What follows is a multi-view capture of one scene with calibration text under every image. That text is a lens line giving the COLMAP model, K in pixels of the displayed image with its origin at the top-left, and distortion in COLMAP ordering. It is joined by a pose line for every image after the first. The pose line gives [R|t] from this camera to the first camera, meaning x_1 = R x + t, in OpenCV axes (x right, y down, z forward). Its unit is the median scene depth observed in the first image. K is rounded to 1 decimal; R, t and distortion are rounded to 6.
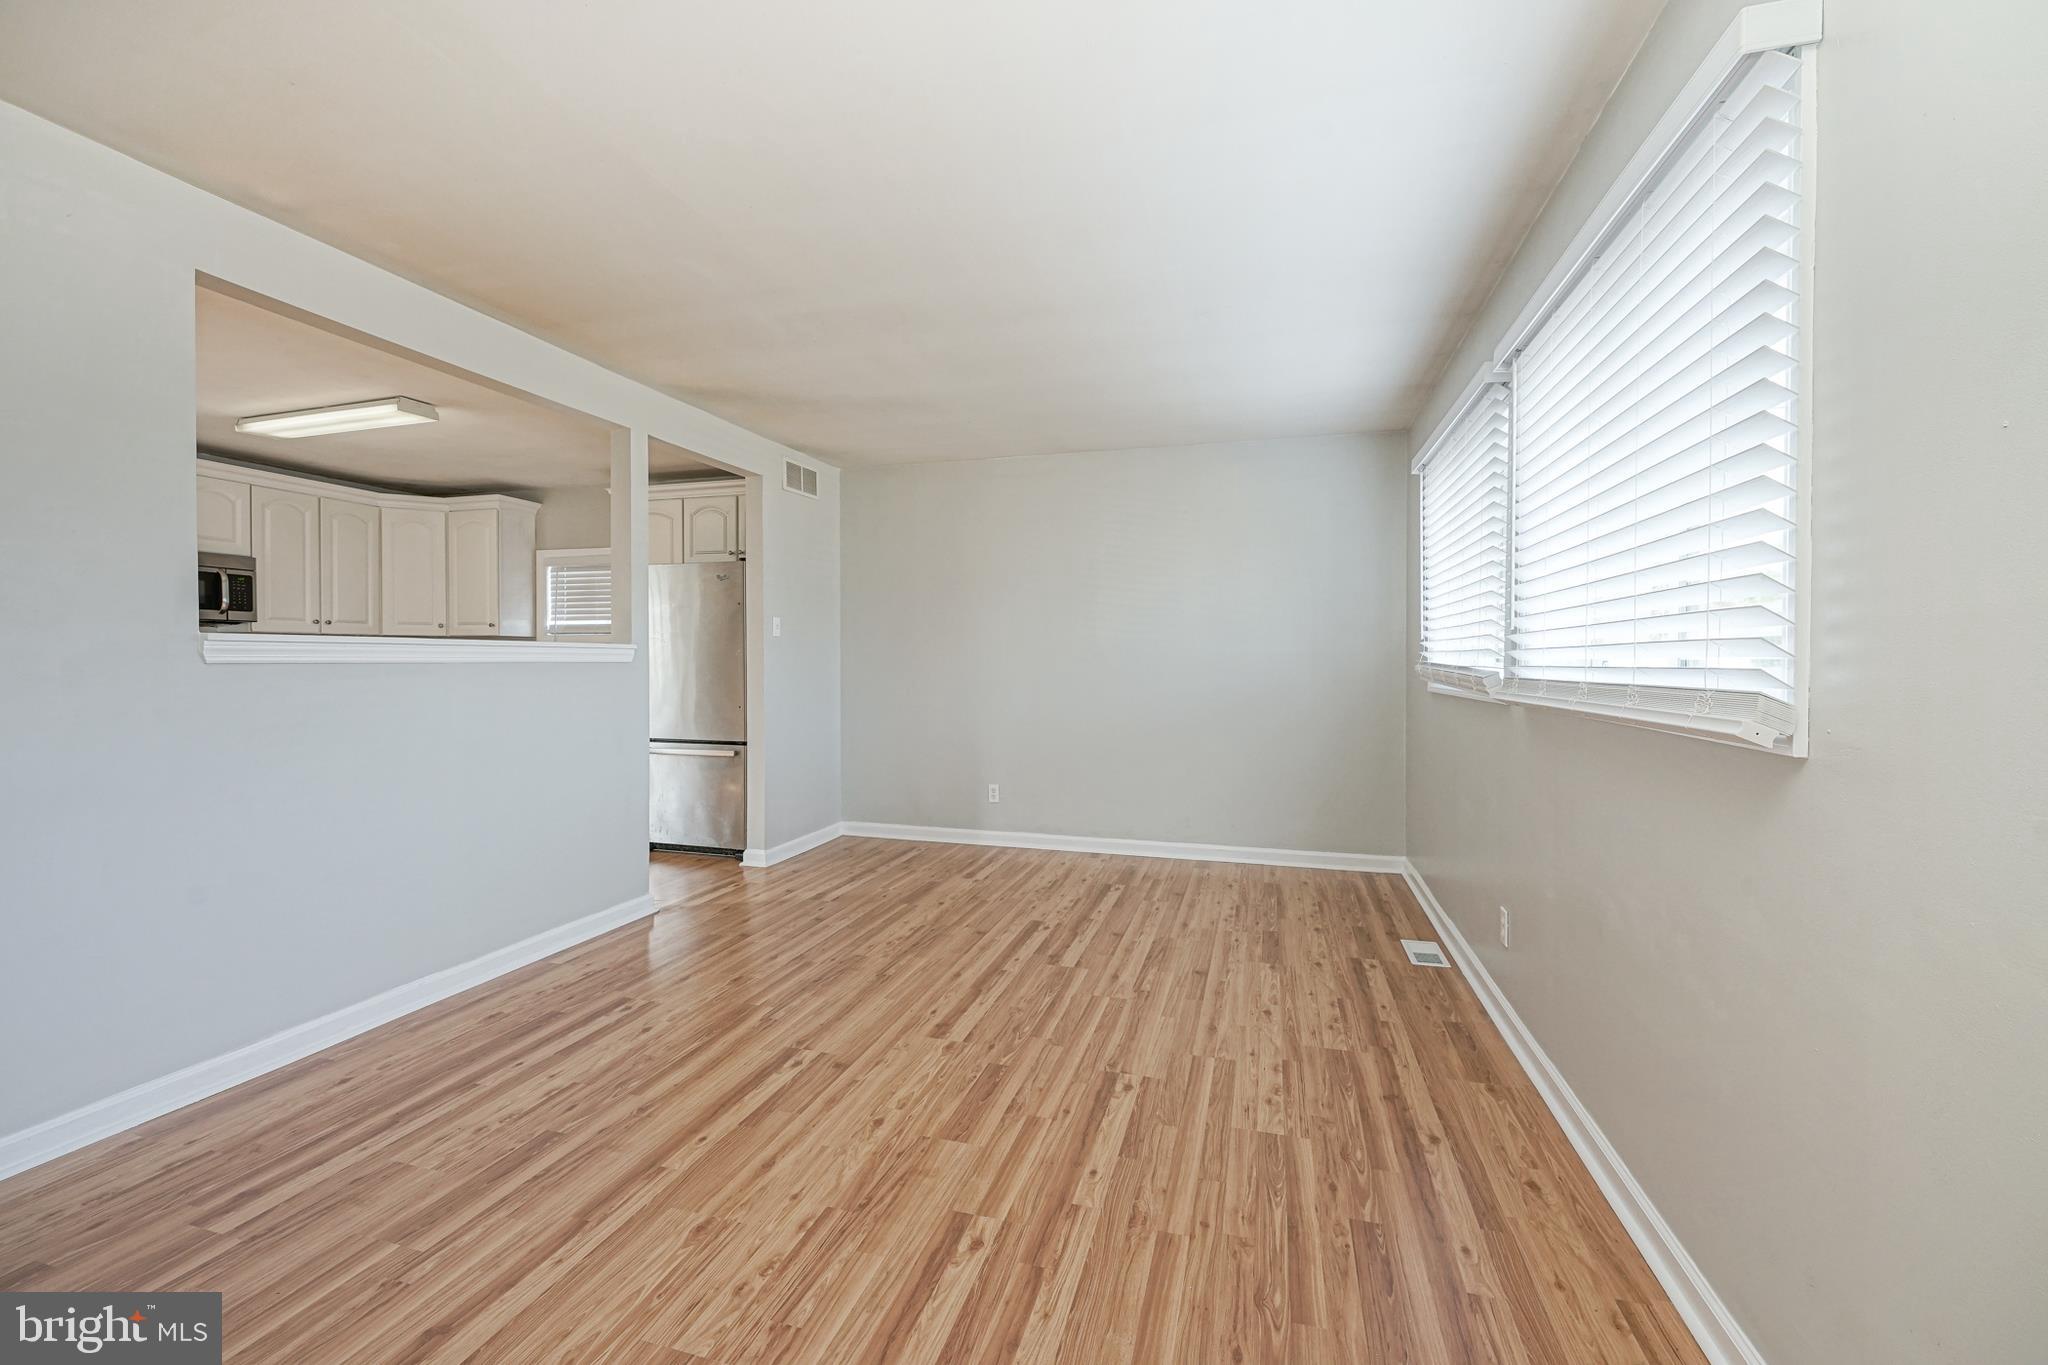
lens RADIAL K [[844.4, 0, 1023.1], [0, 844.4, 672.7], [0, 0, 1]] dist [-0.000476, 0.000363]
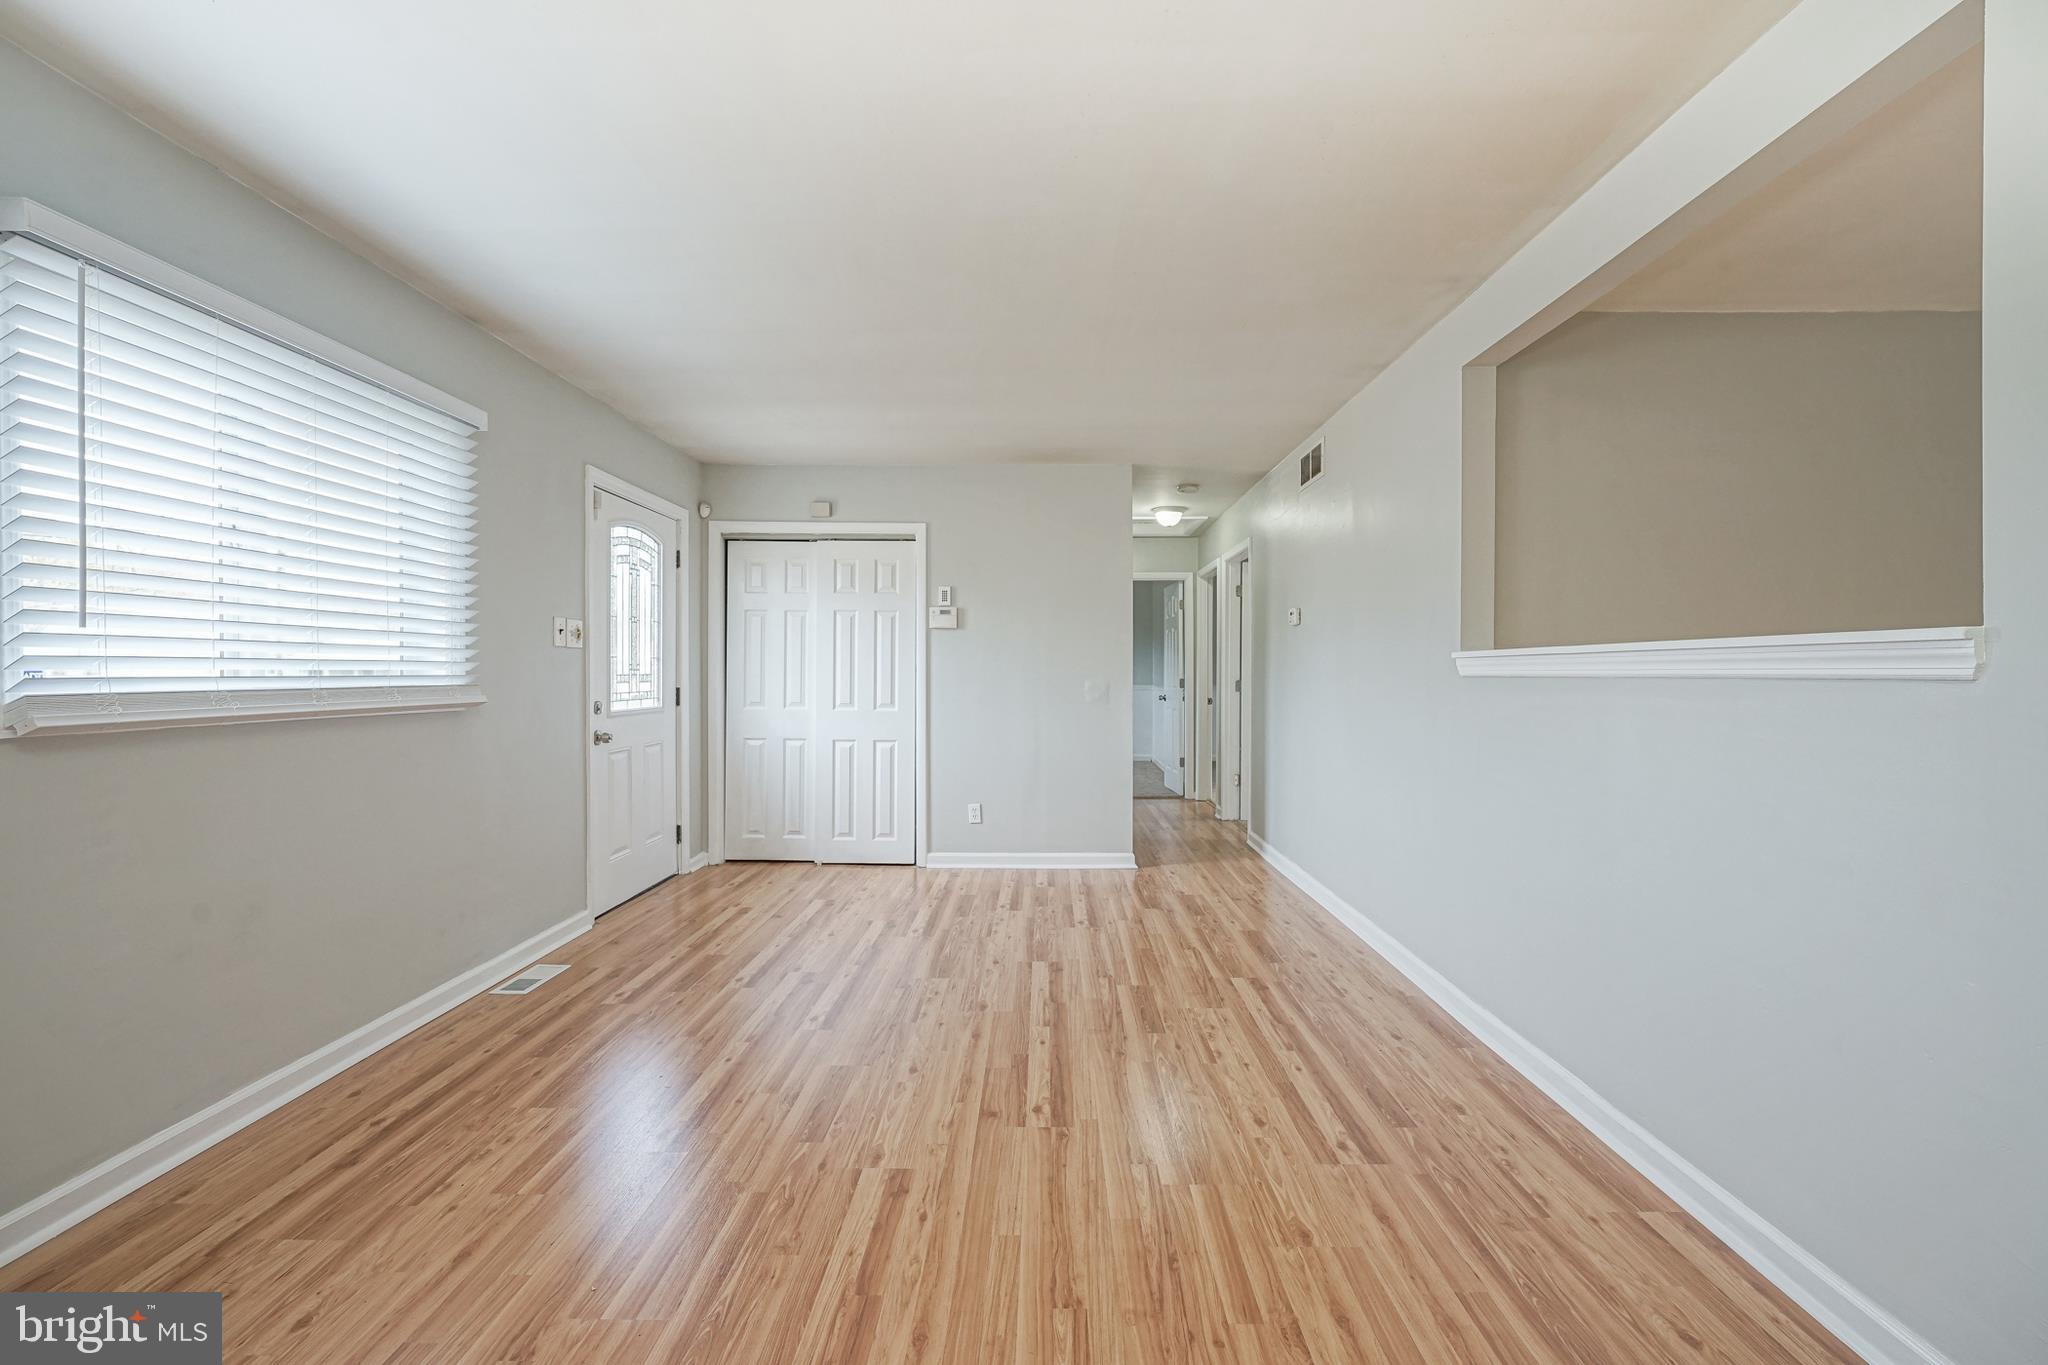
lens RADIAL K [[800.5, 0, 1039.8], [0, 800.5, 695.4], [0, 0, 1]] dist [-0.000934, 0.000369]
pose [[-0.957006, 0.005946, -0.290008, -0.016331], [-0.006117, 0.999154, 0.040669, -0.022529], [0.290004, 0.040695, -0.956160, 1.592071]]
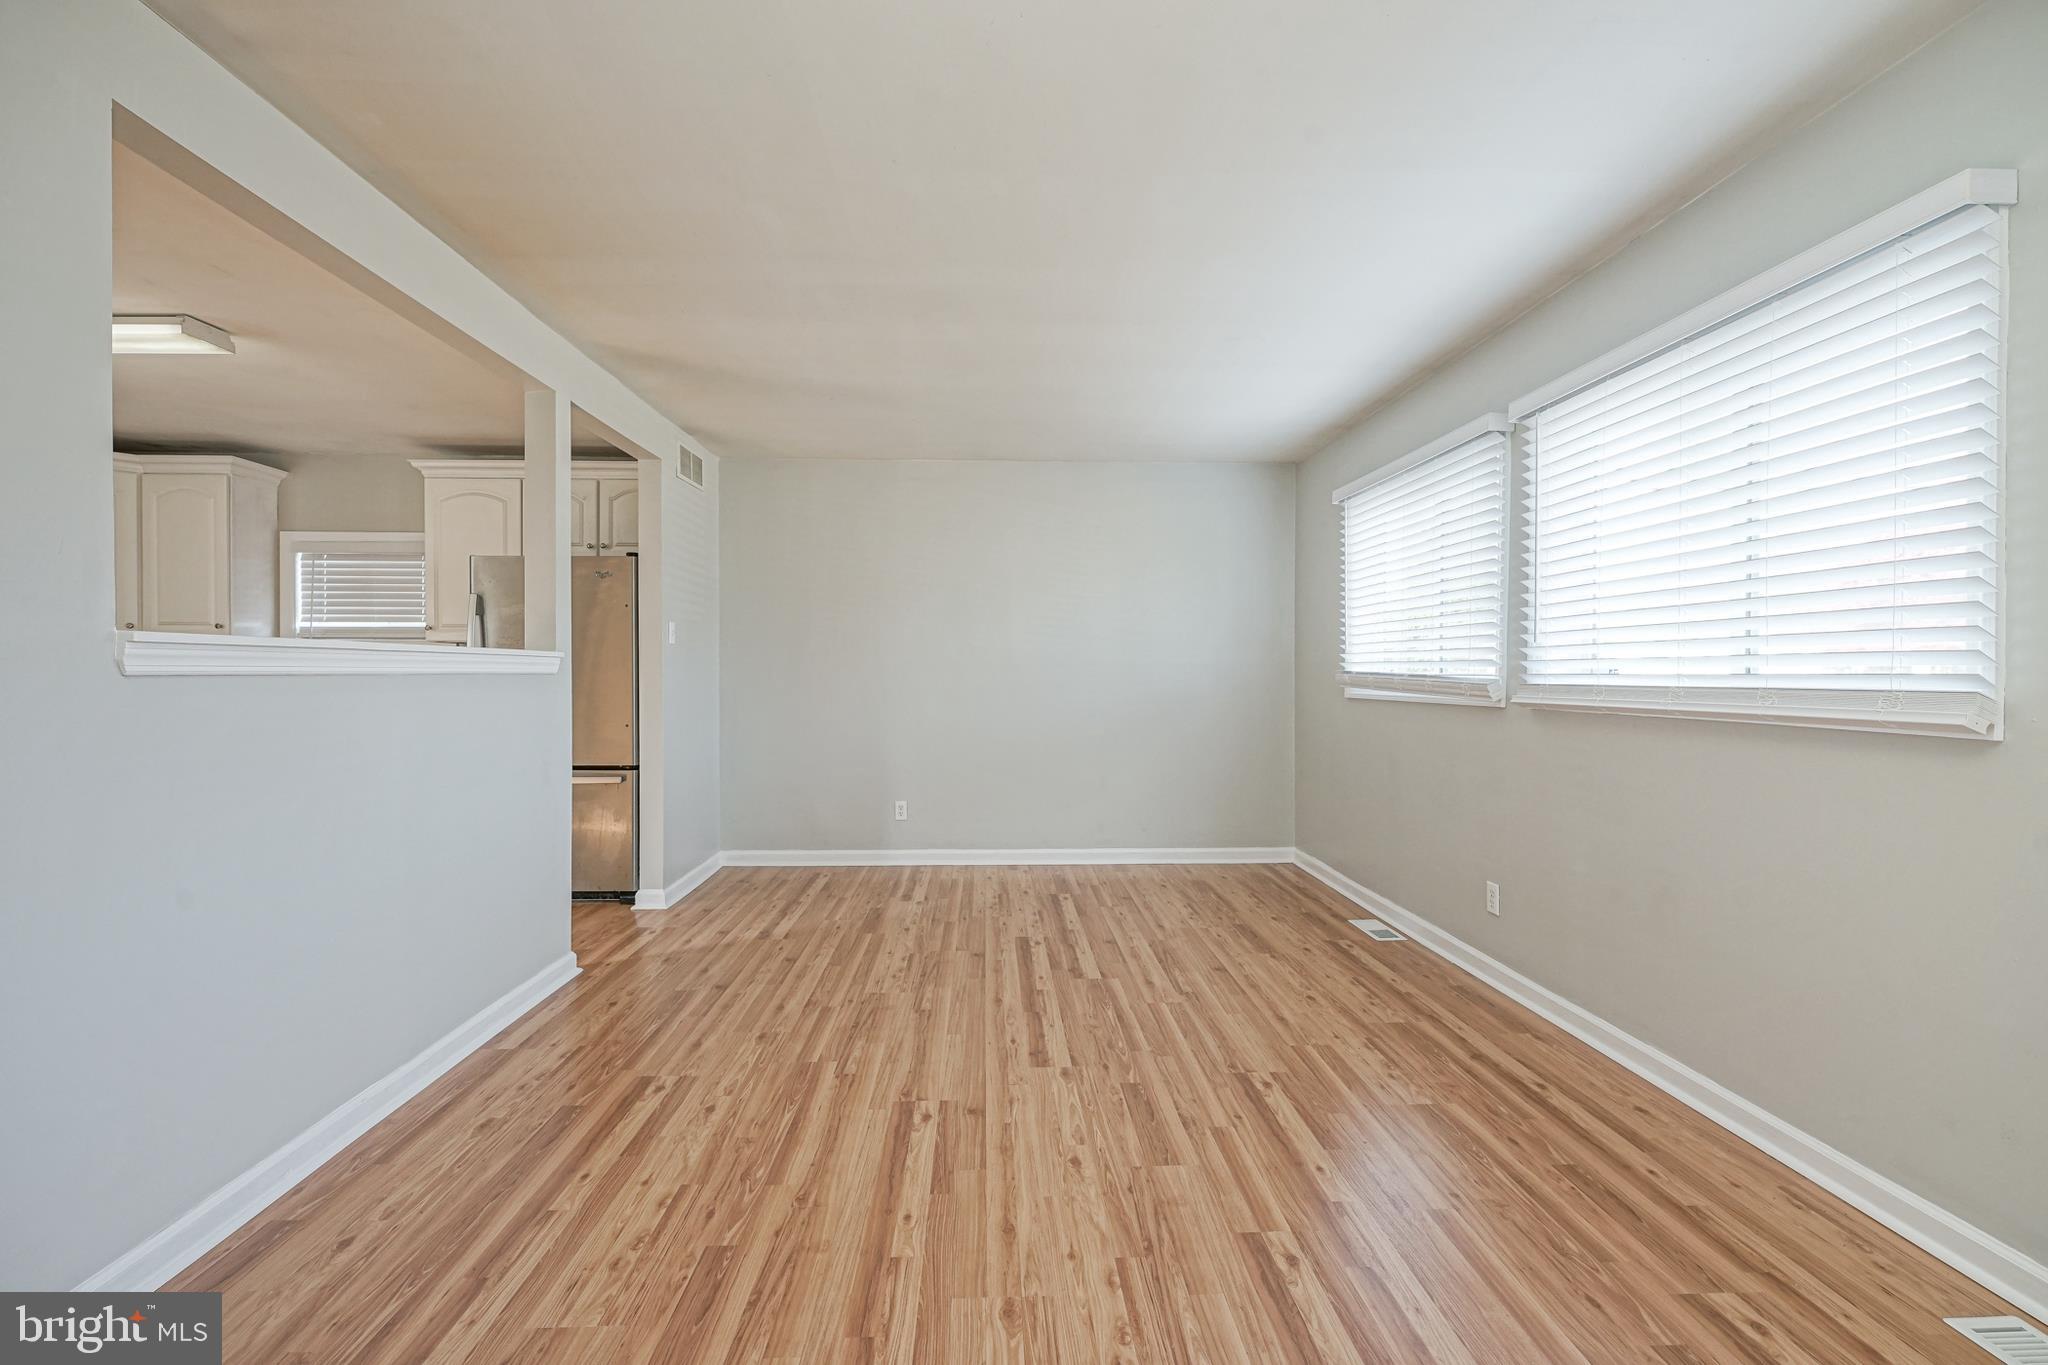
lens RADIAL K [[847.6, 0, 1005.3], [0, 847.6, 680.0], [0, 0, 1]] dist [-0.000957, 0.000256]
pose [[0.948470, -0.004908, 0.316829, -0.413270], [0.006485, 0.999971, -0.003921, 0.000202], [-0.316801, 0.005774, 0.948474, 0.098104]]
